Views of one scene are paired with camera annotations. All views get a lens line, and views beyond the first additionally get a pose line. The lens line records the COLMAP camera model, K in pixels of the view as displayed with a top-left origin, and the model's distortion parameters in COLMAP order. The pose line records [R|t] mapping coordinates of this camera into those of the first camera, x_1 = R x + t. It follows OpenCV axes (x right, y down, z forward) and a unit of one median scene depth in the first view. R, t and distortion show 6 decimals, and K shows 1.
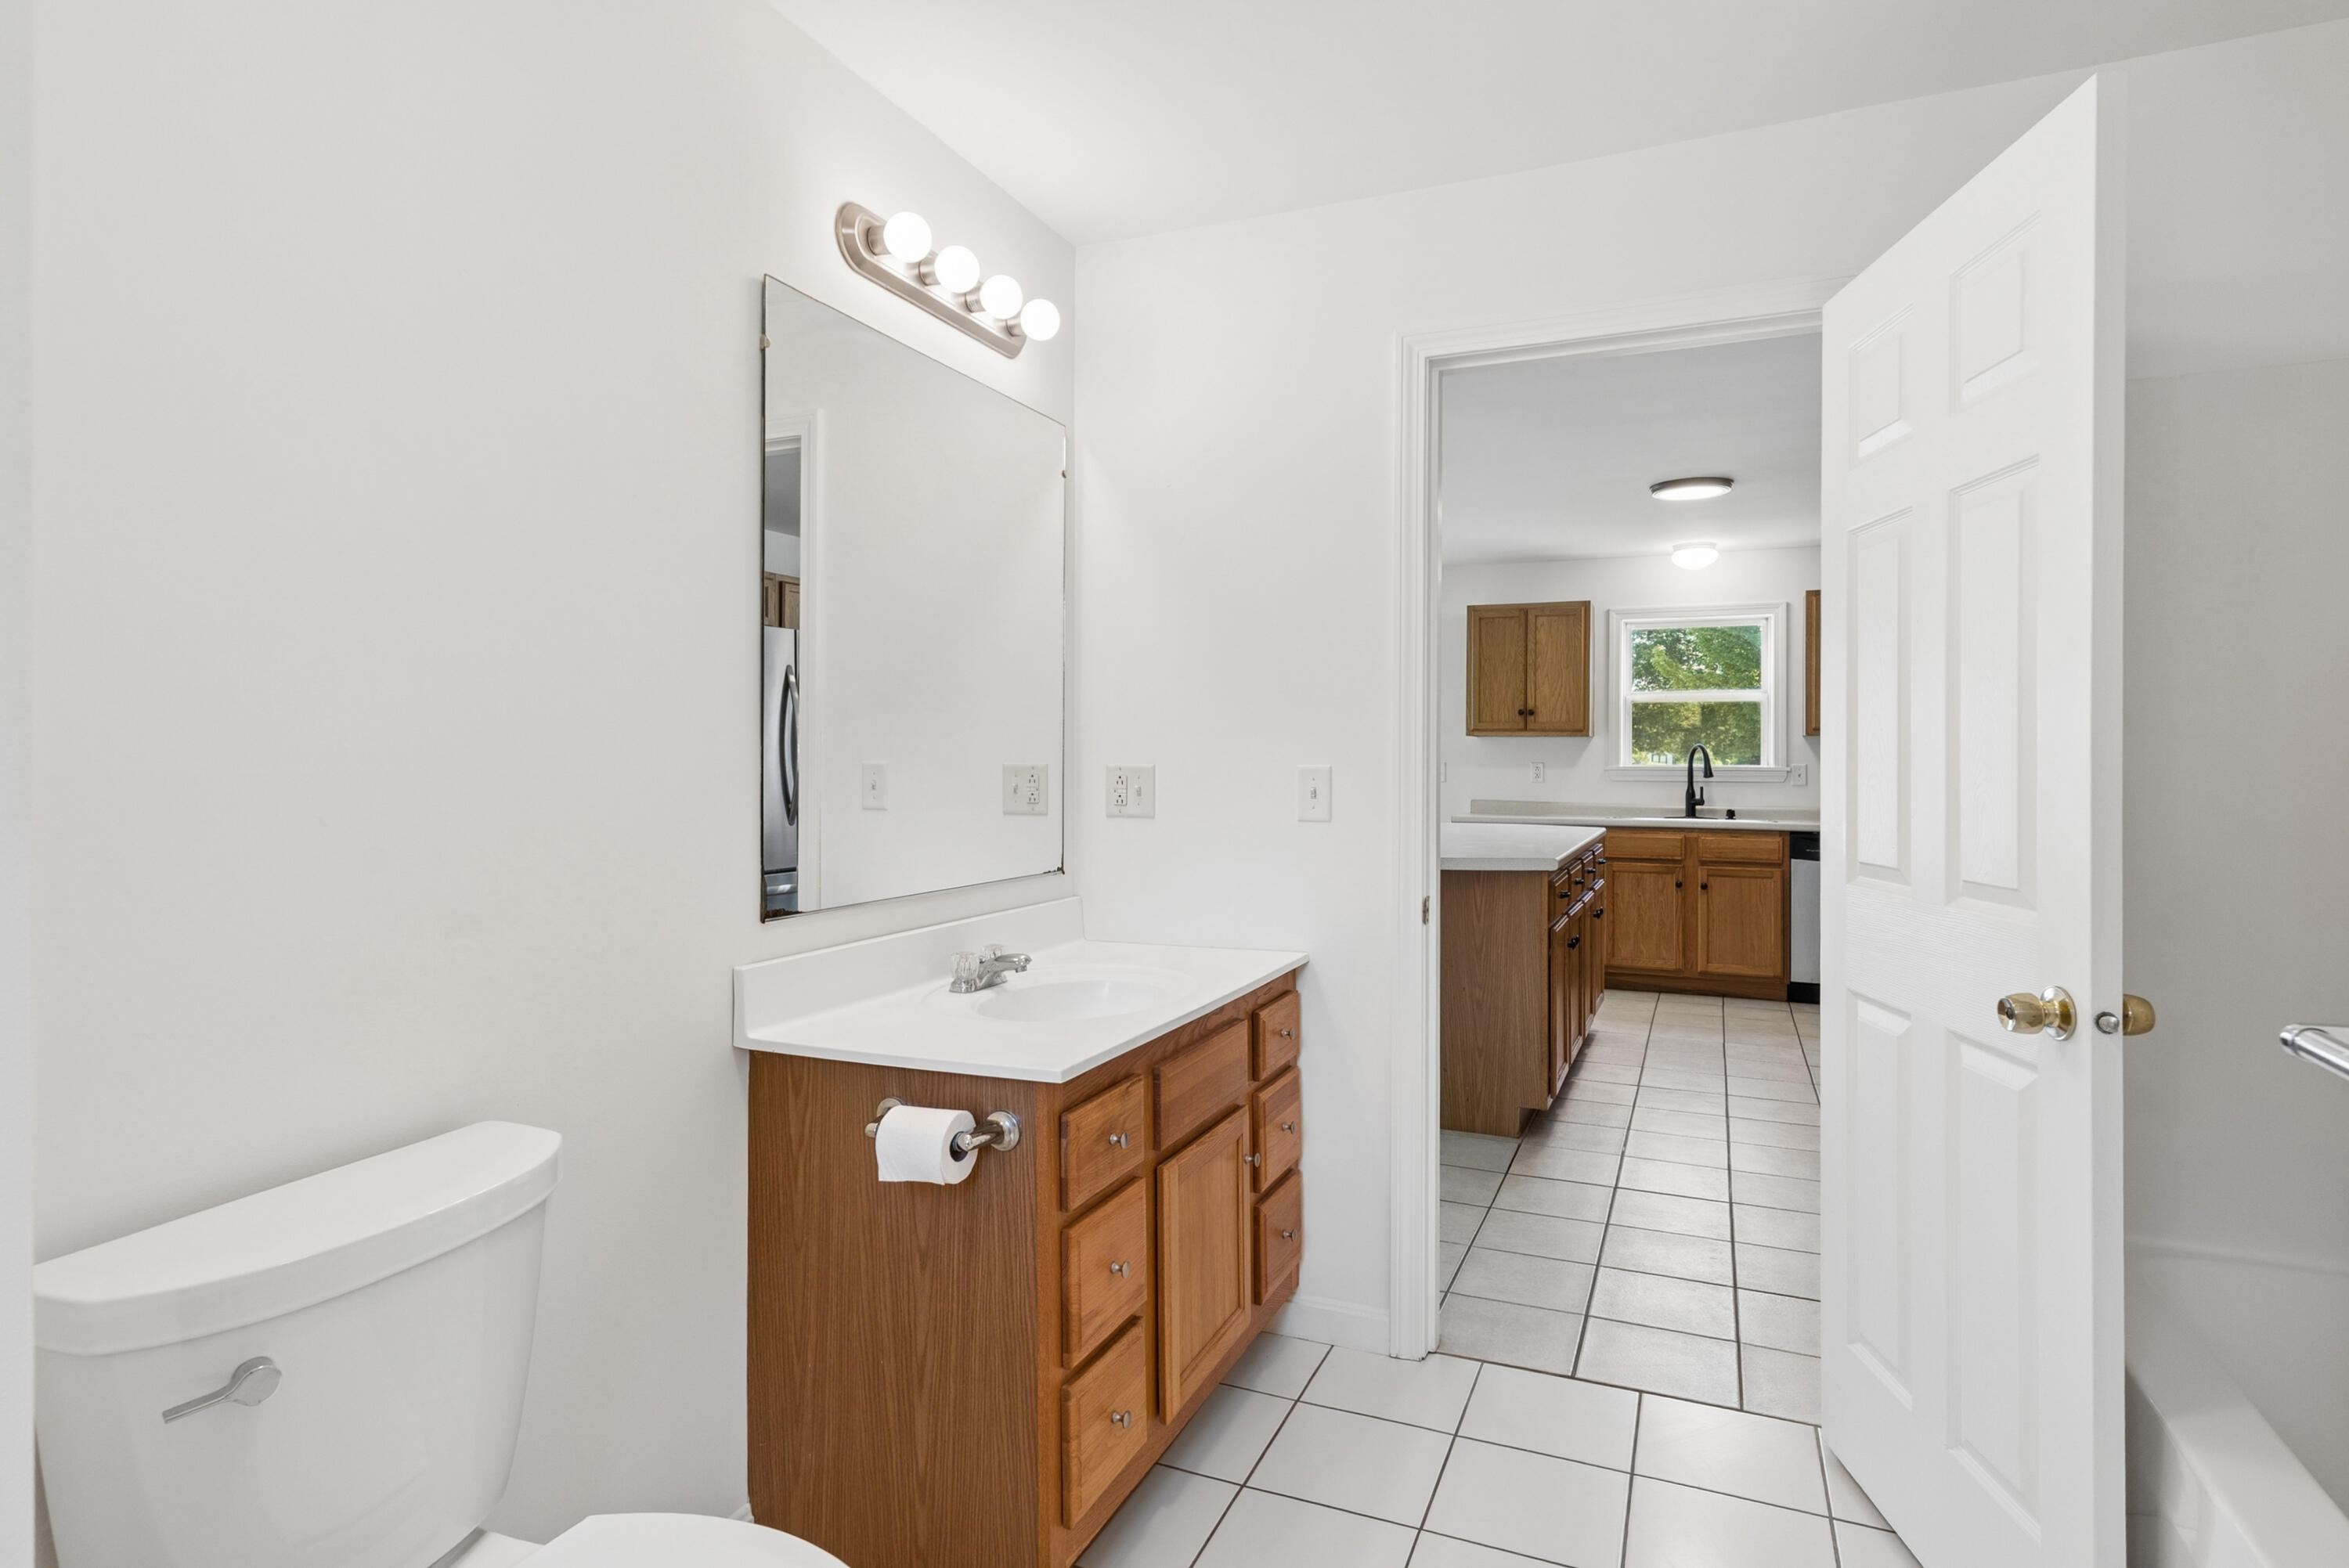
lens RADIAL K [[1250.4, 0, 1170.6], [0, 1250.4, 762.5], [0, 0, 1]] dist [0.006306, -0.003887]
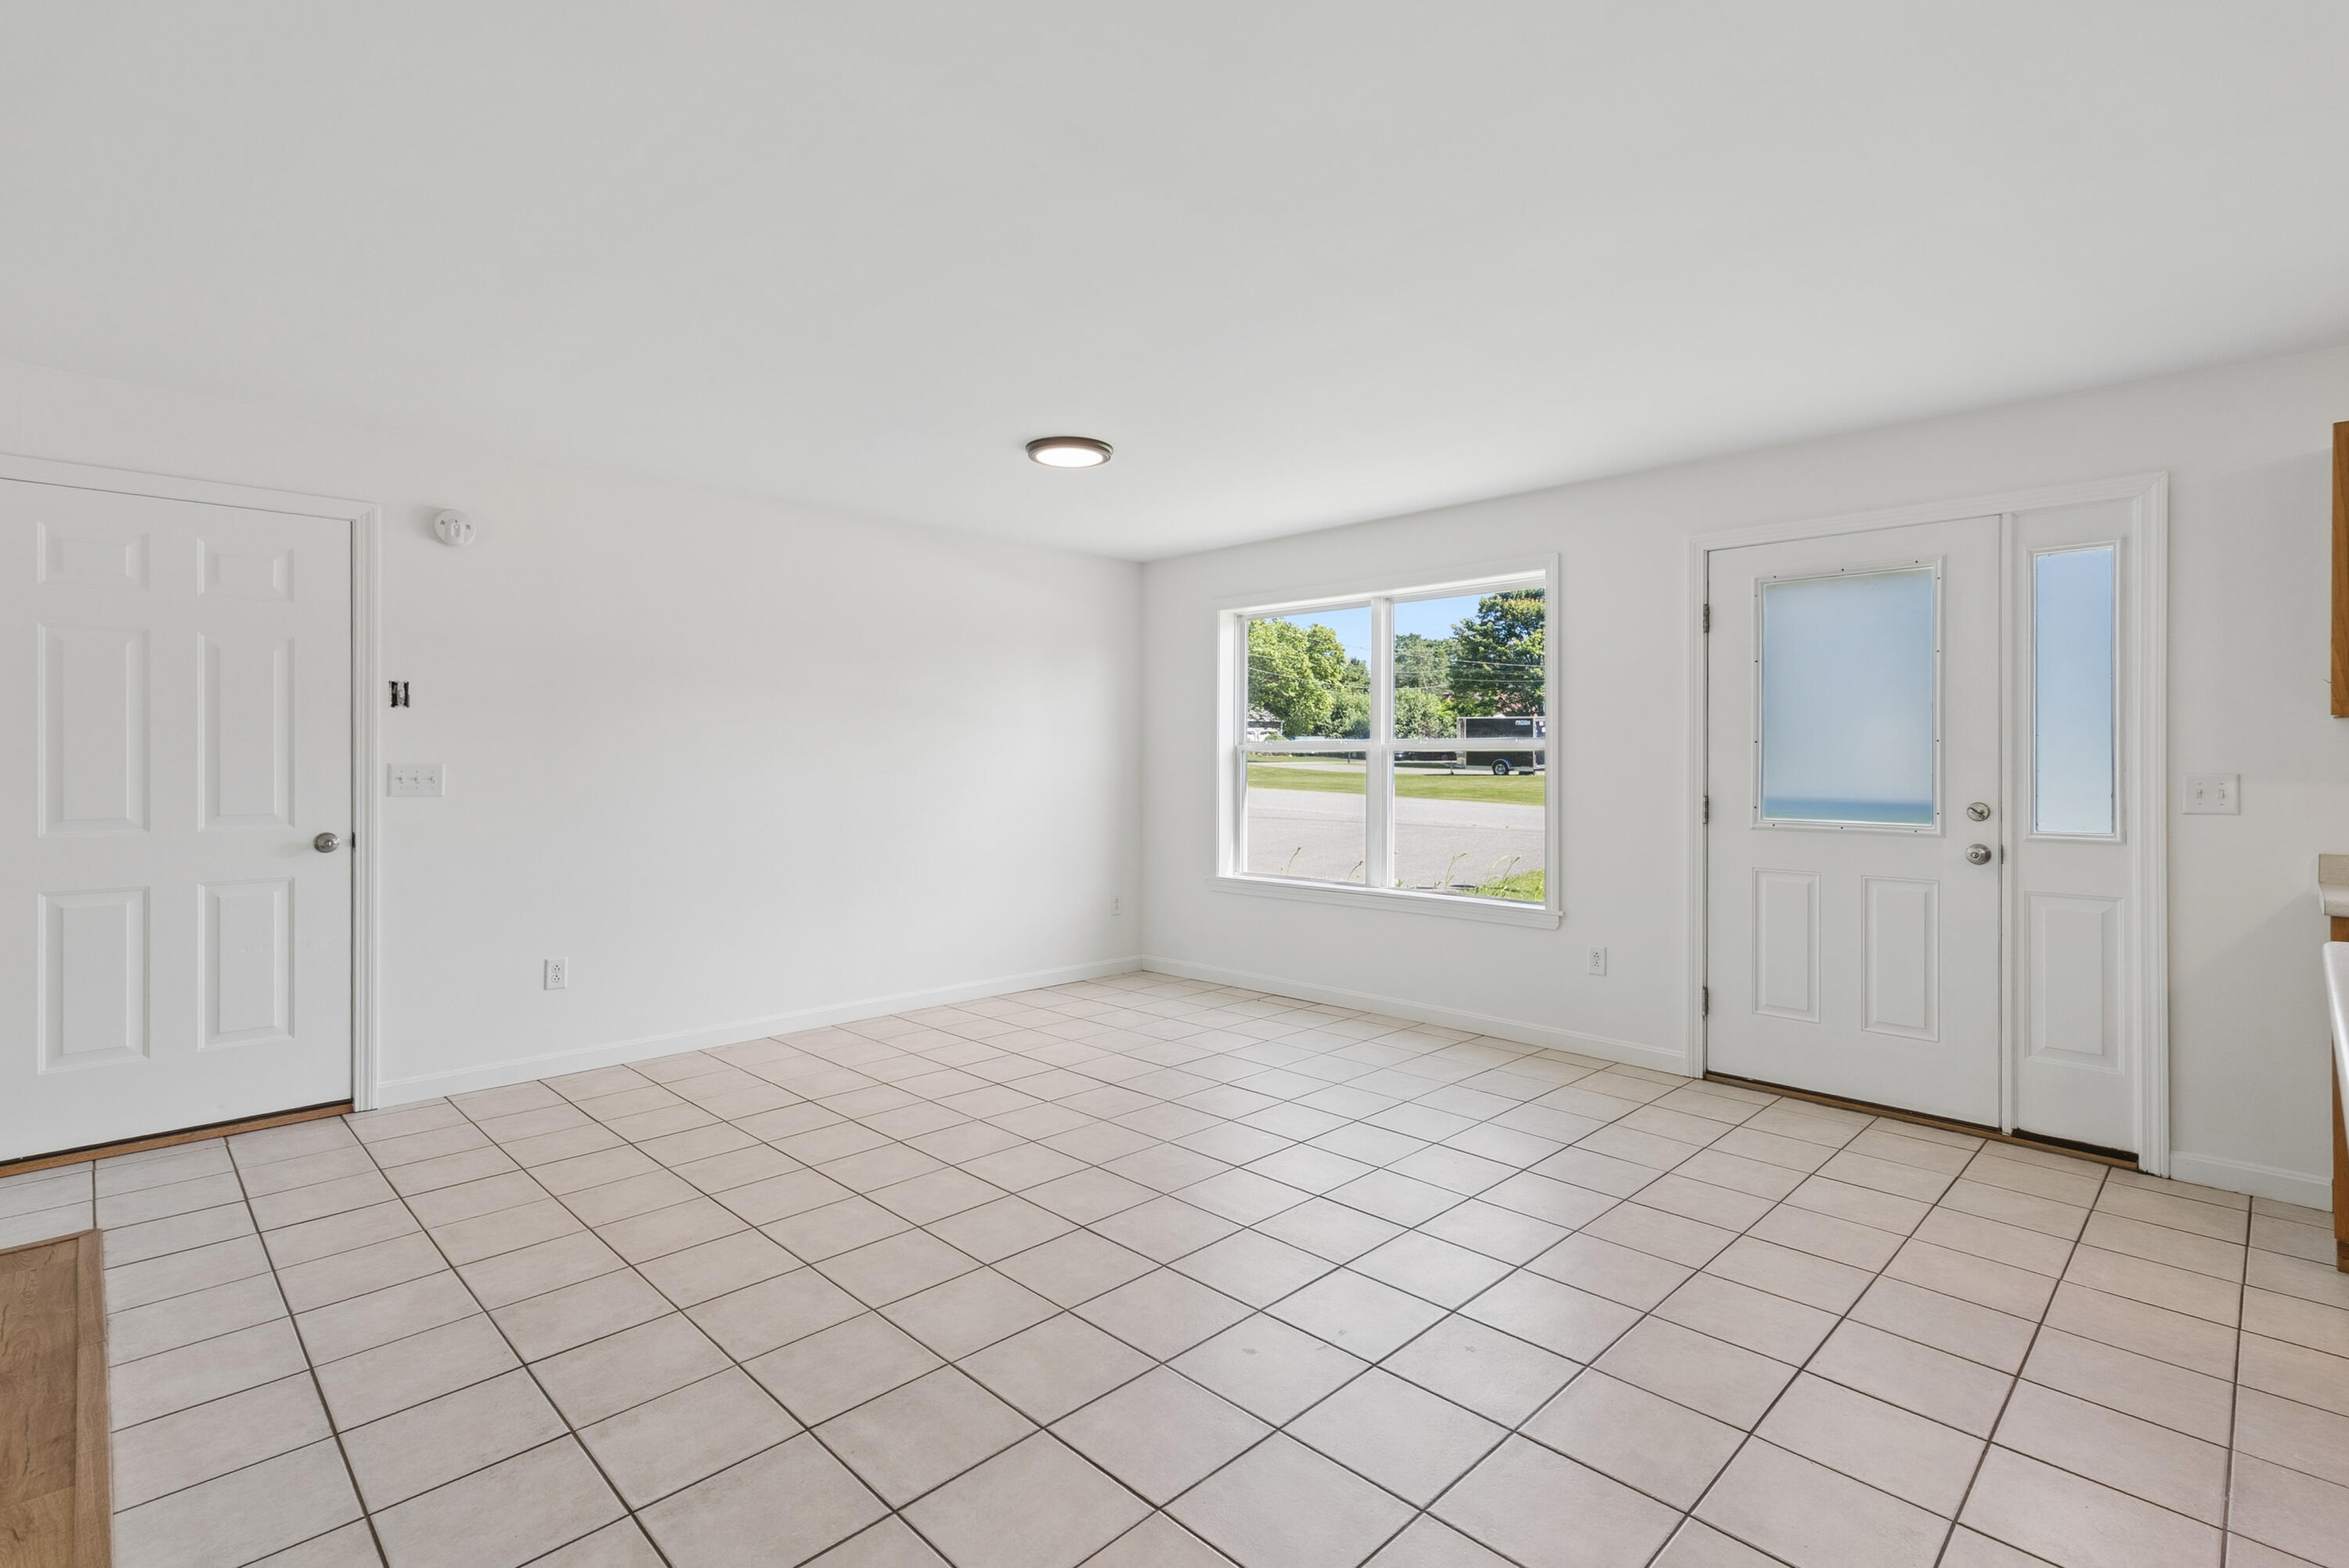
lens RADIAL K [[1097.5, 0, 1175.3], [0, 1097.5, 757.2], [0, 0, 1]] dist [0.011781, -0.001386]
pose [[0.928084, -0.001198, -0.372369, 0.000813], [-0.001425, 0.999976, -0.006770, -0.003031], [0.372368, 0.006814, 0.928060, 0.504097]]
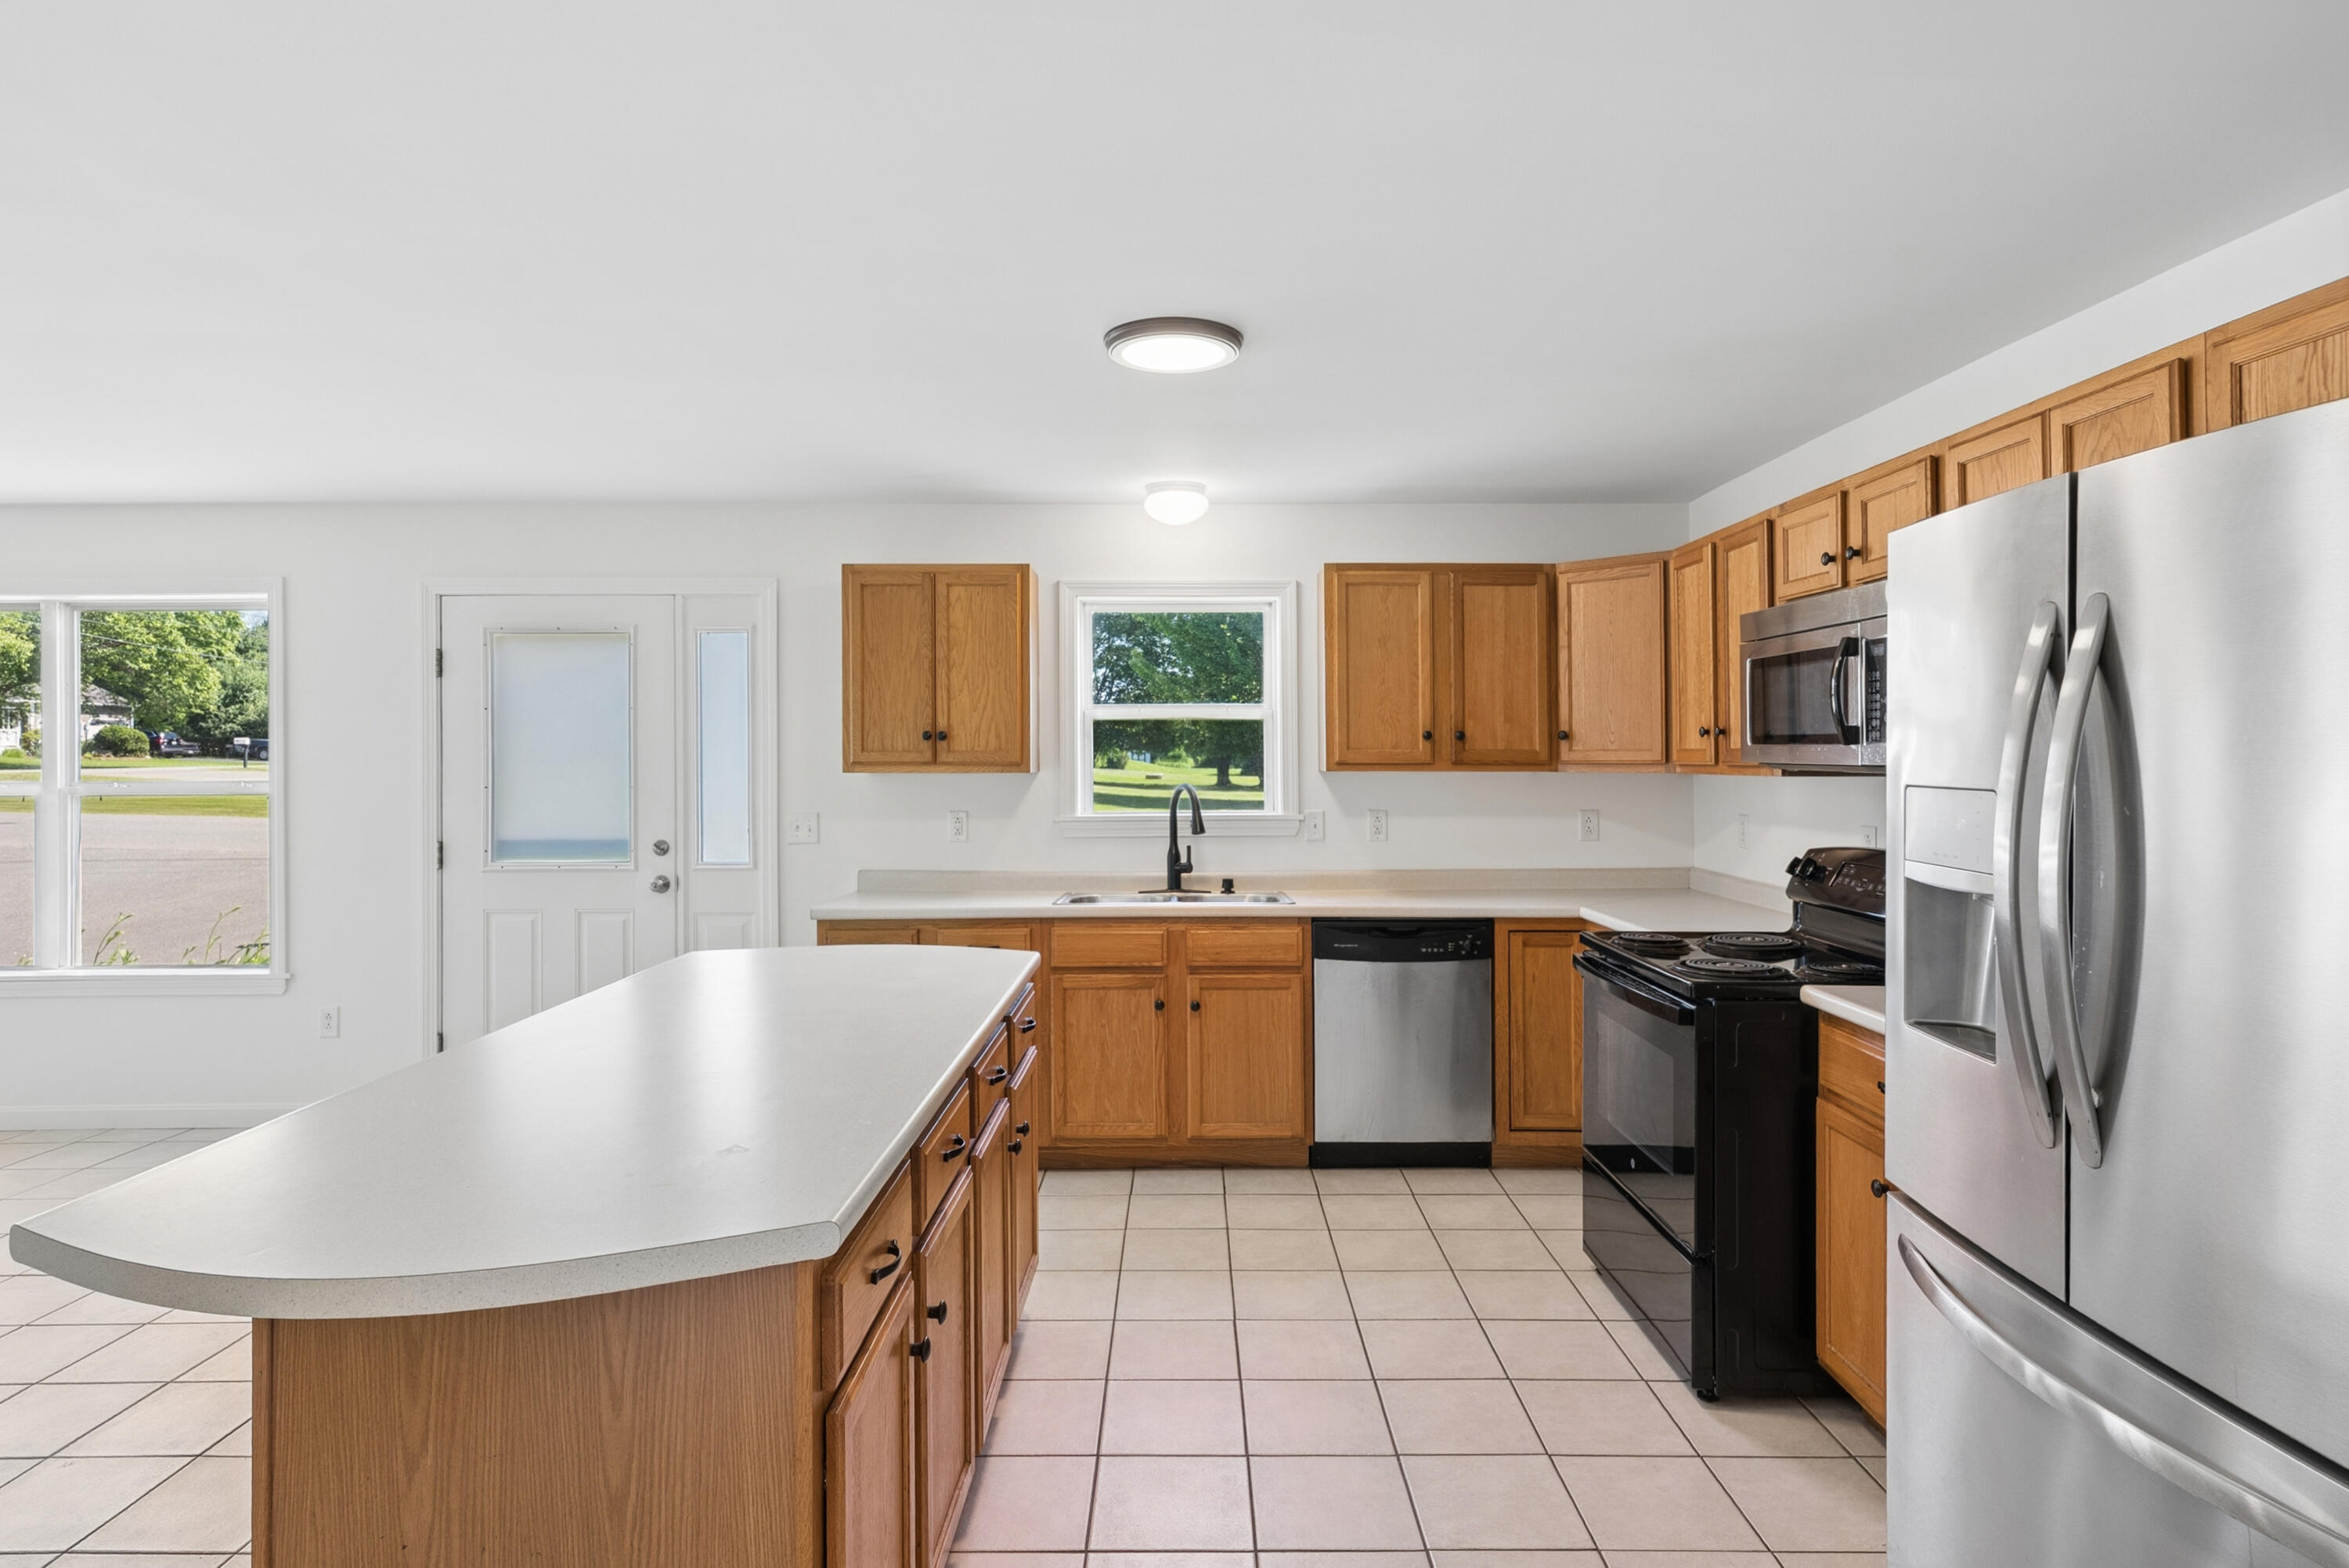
lens RADIAL K [[1250.4, 0, 1179.6], [0, 1250.4, 763.1], [0, 0, 1]] dist [0.006306, -0.003887]
pose [[0.919069, -0.009888, 0.393972, 0.152360], [0.008832, 0.999951, 0.004492, -0.028933], [-0.393997, -0.000649, 0.919111, 0.377585]]
